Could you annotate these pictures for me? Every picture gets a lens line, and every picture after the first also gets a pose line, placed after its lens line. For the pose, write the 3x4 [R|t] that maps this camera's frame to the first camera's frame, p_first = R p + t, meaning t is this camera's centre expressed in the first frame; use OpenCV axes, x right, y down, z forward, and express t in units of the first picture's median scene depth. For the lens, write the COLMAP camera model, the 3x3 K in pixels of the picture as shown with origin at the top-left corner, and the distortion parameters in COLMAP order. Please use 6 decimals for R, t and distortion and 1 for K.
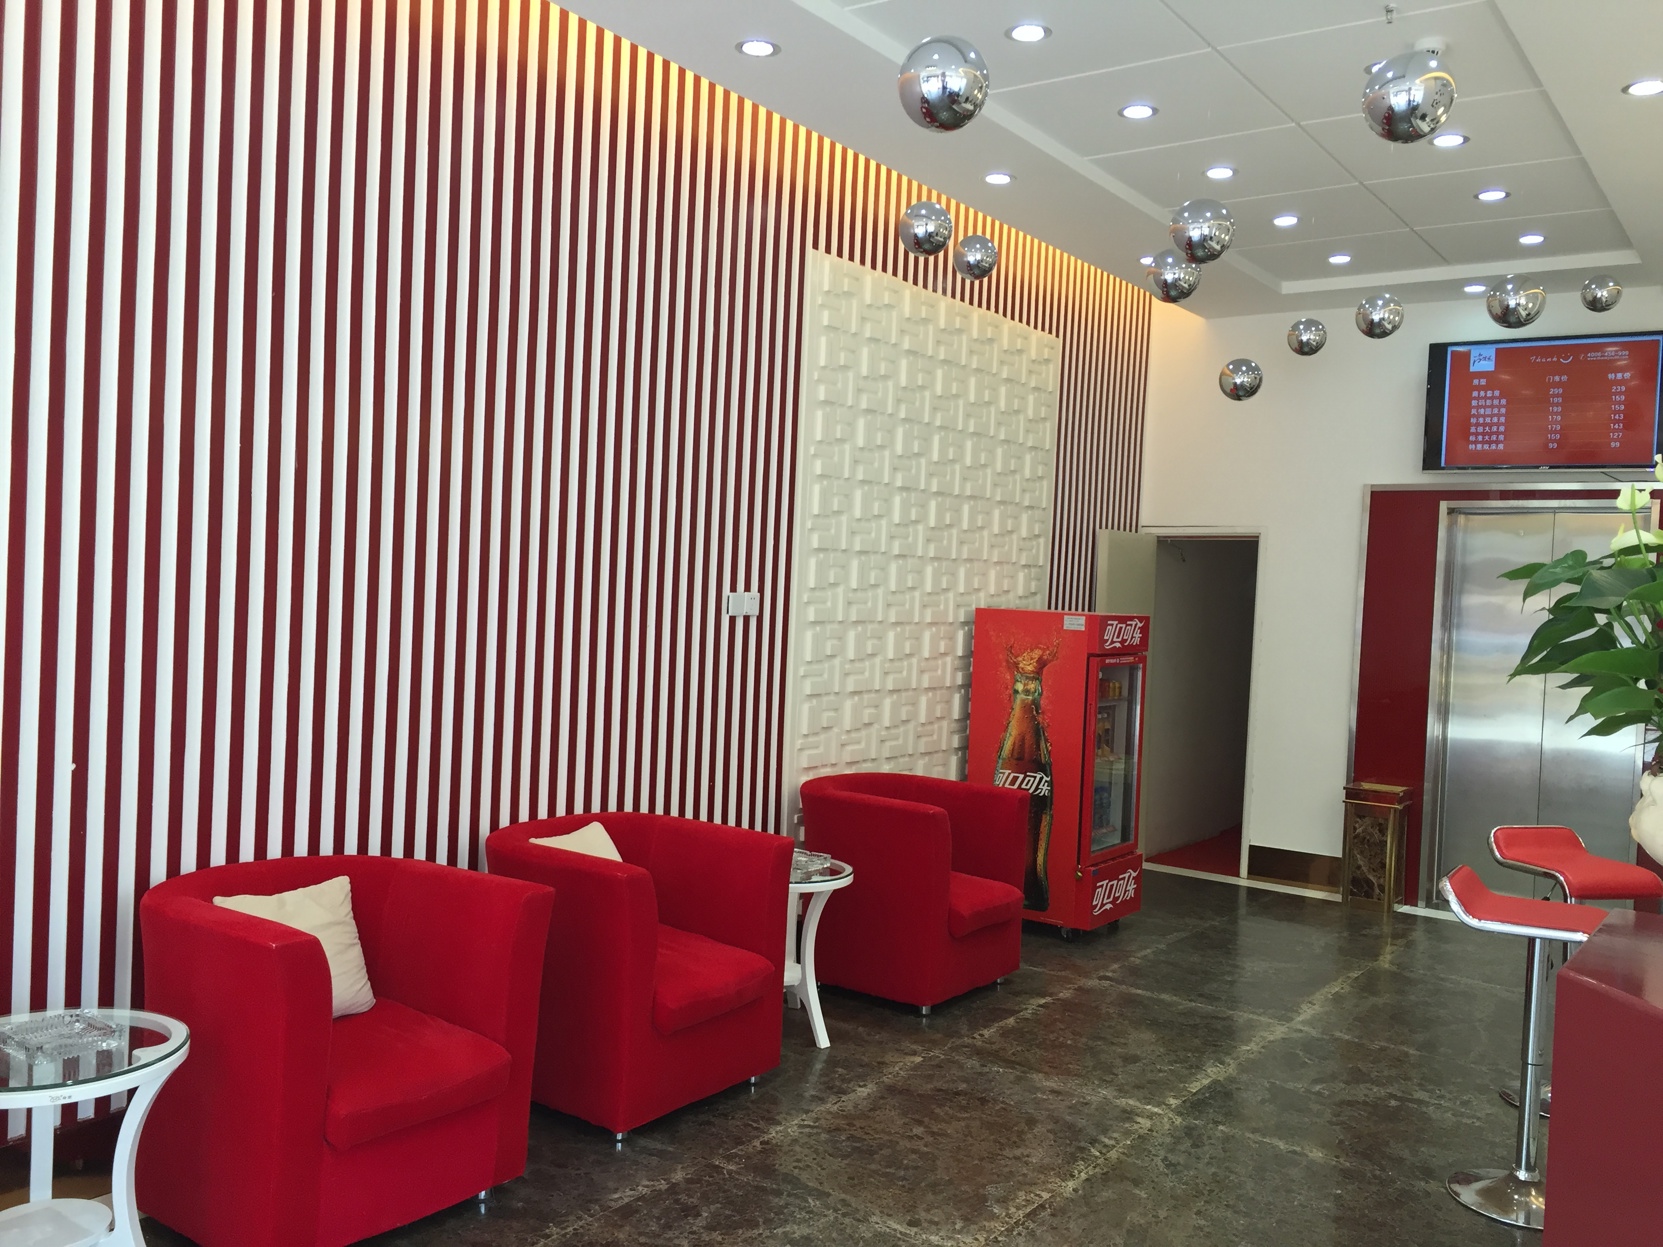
lens RADIAL K [[1416.9, 0, 833.2], [0, 1416.9, 621.3], [0, 0, 1]] dist [0.038039, -0.013789]
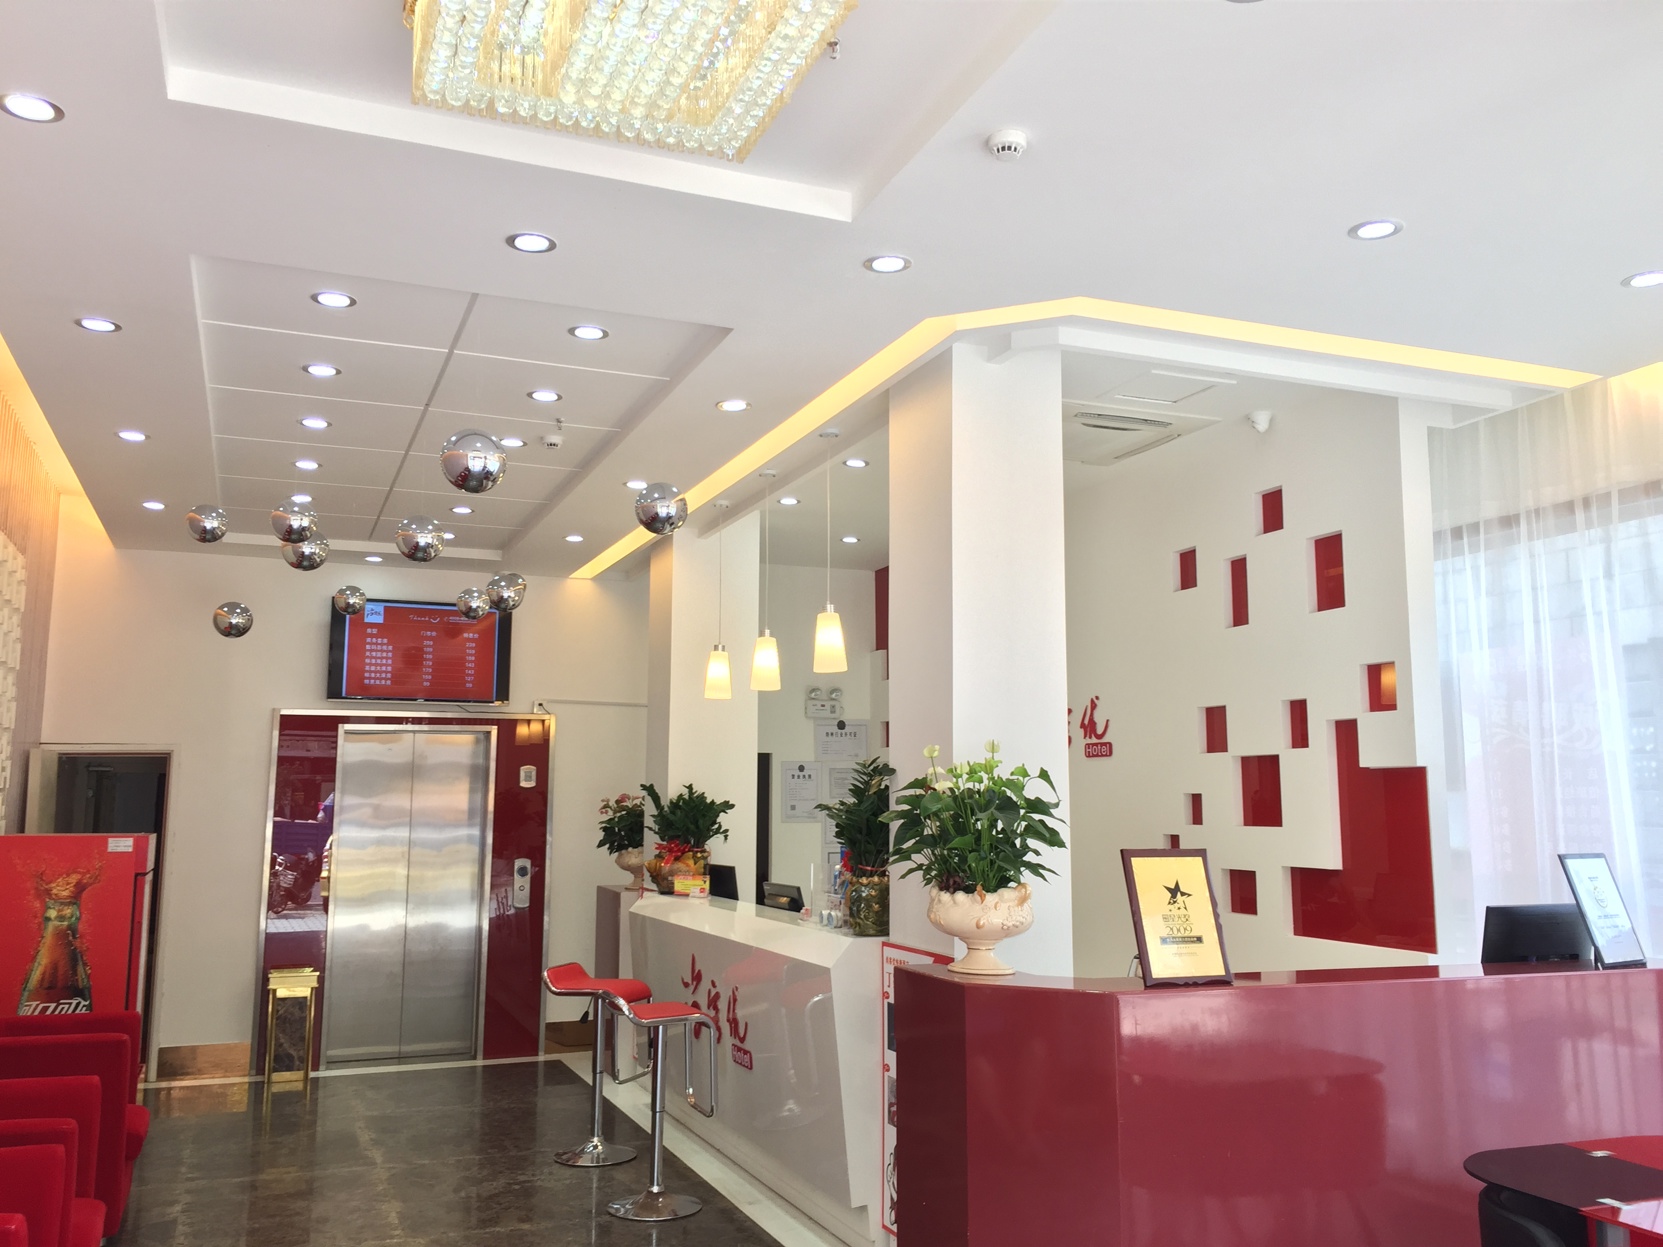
lens RADIAL K [[1416.9, 0, 832.2], [0, 1416.9, 622.2], [0, 0, 1]] dist [0.038039, -0.013789]
pose [[0.540191, 0.066828, 0.838885, -0.427598], [0.043528, 0.993289, -0.107158, -0.025212], [-0.840416, 0.094401, 0.533657, -0.015672]]
